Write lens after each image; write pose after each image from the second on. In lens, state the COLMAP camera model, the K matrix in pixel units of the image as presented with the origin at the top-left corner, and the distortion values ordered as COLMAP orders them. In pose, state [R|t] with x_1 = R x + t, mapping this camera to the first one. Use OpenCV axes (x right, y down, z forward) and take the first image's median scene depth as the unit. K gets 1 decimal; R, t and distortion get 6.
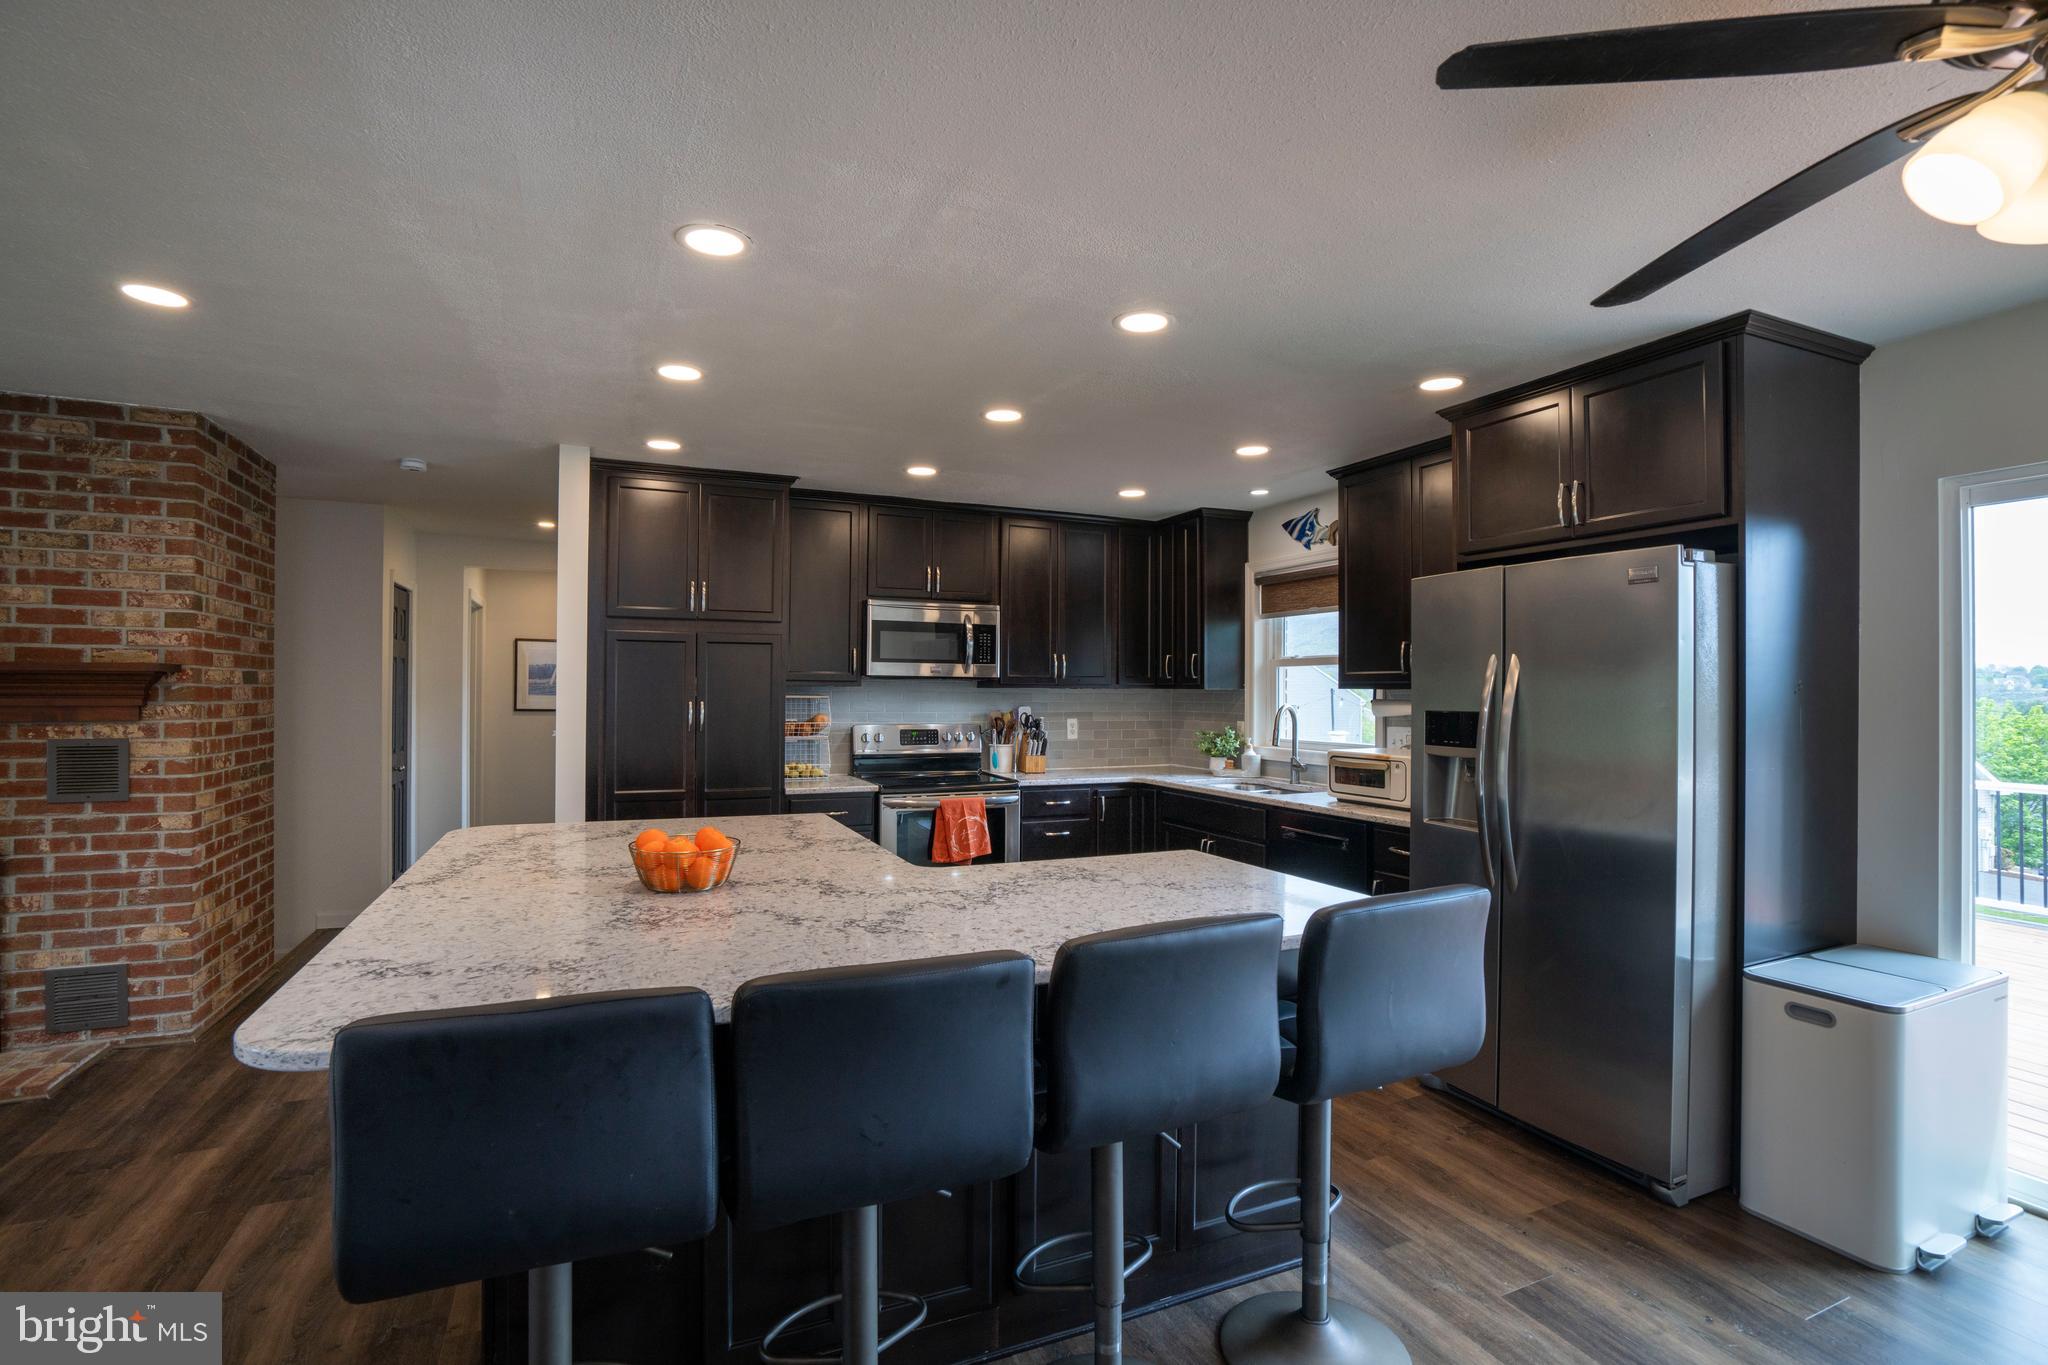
lens RADIAL K [[947.0, 0, 1016.4], [0, 947.0, 688.1], [0, 0, 1]] dist [-0.057663, 0.021268]
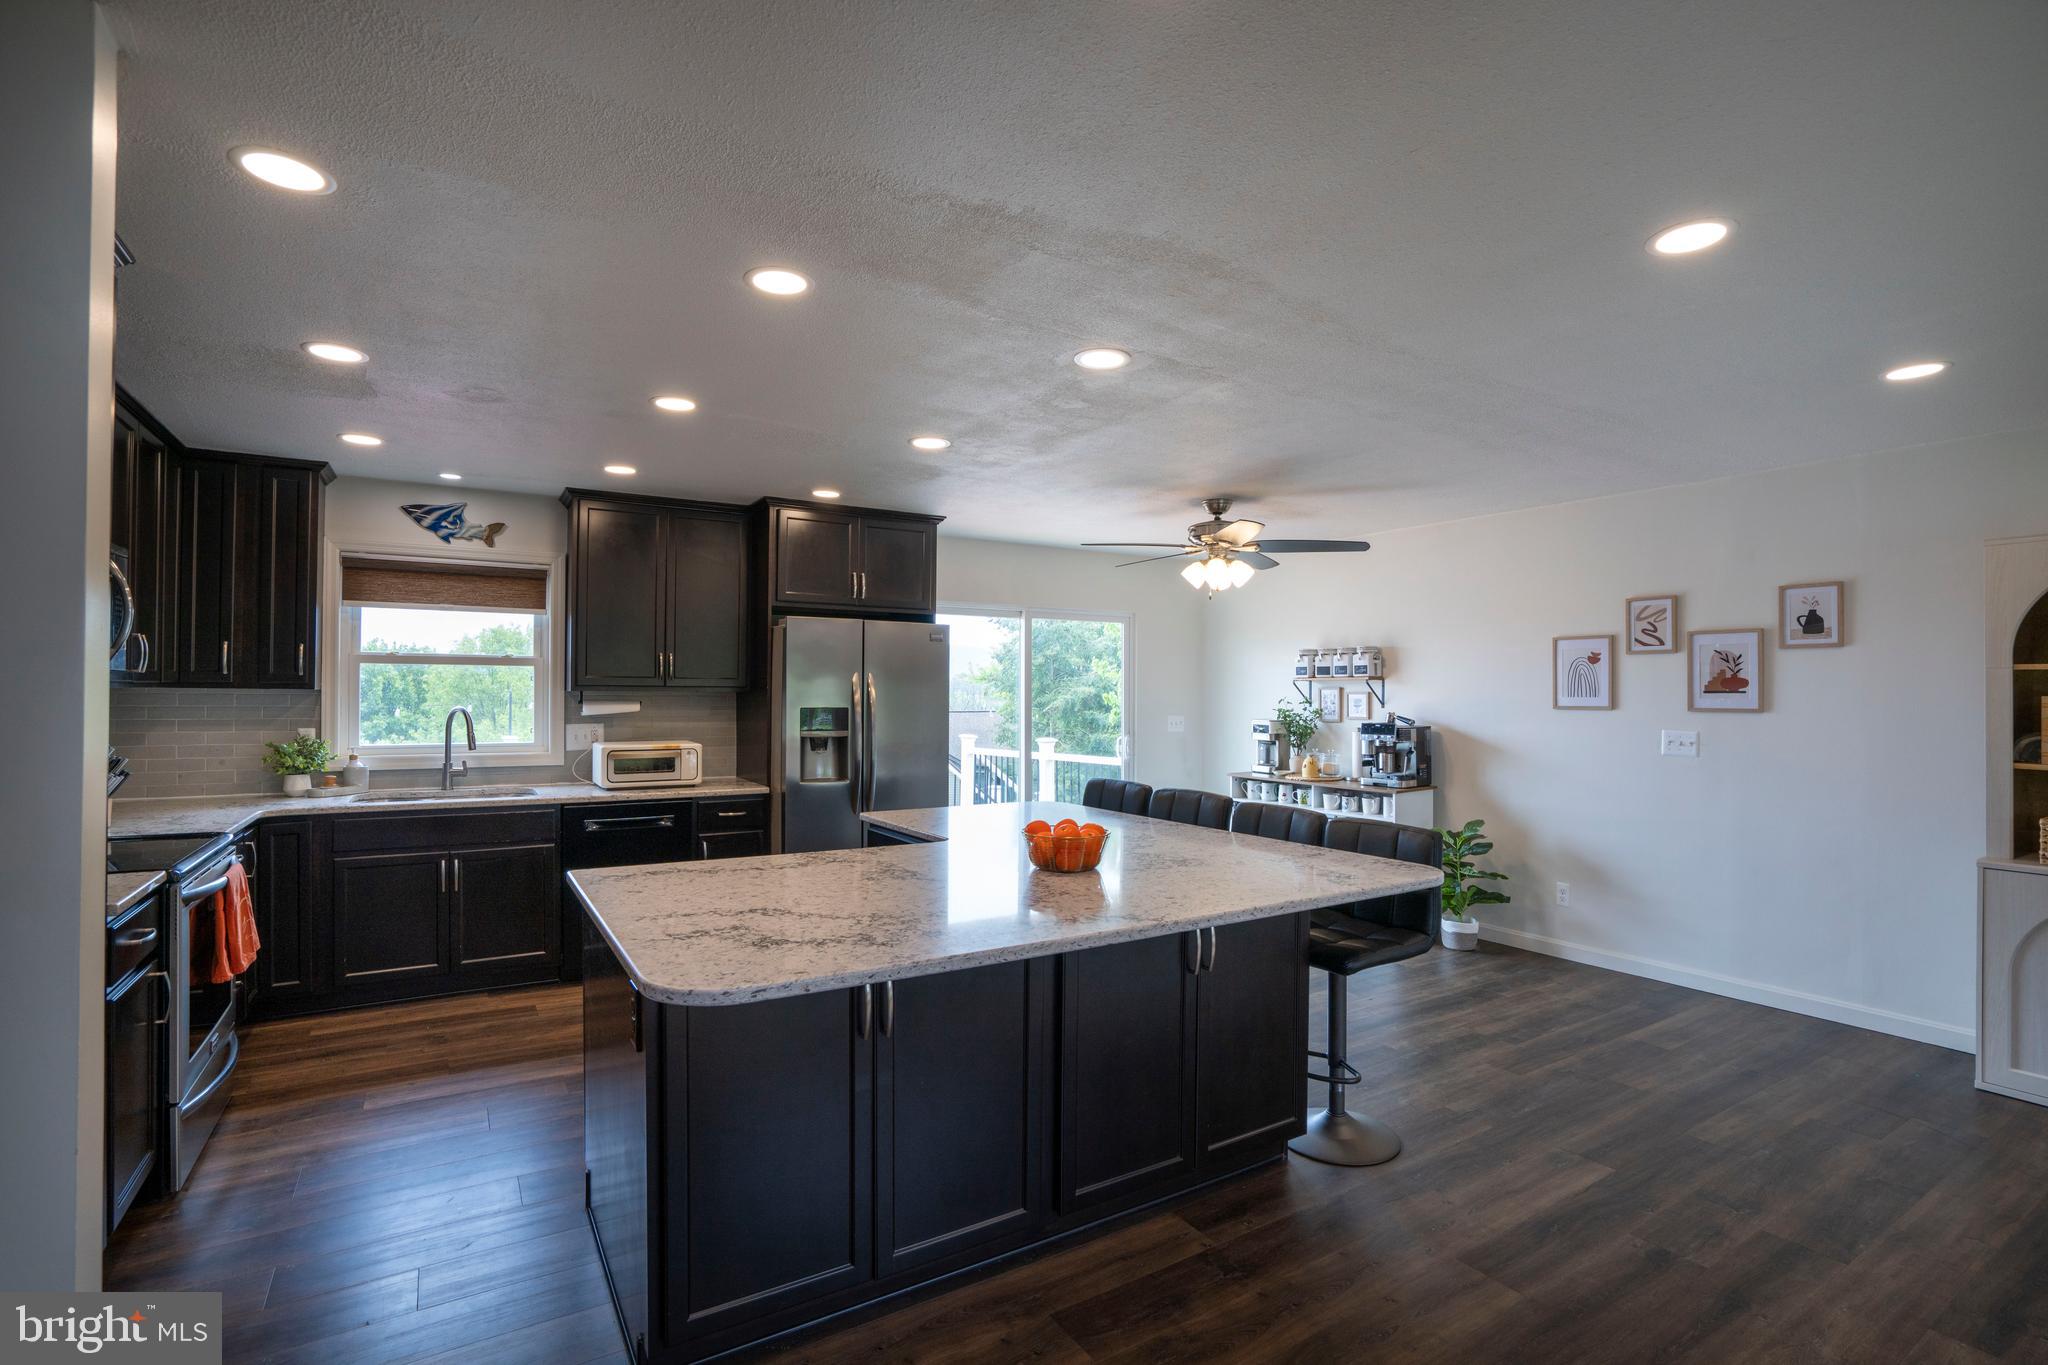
lens RADIAL K [[947.0, 0, 1021.0], [0, 947.0, 687.6], [0, 0, 1]] dist [-0.057663, 0.021268]
pose [[-0.142599, -0.001308, 0.989780, -0.992247], [-0.011243, 0.999937, -0.000298, -0.010416], [-0.989717, -0.011171, -0.142605, 0.793742]]
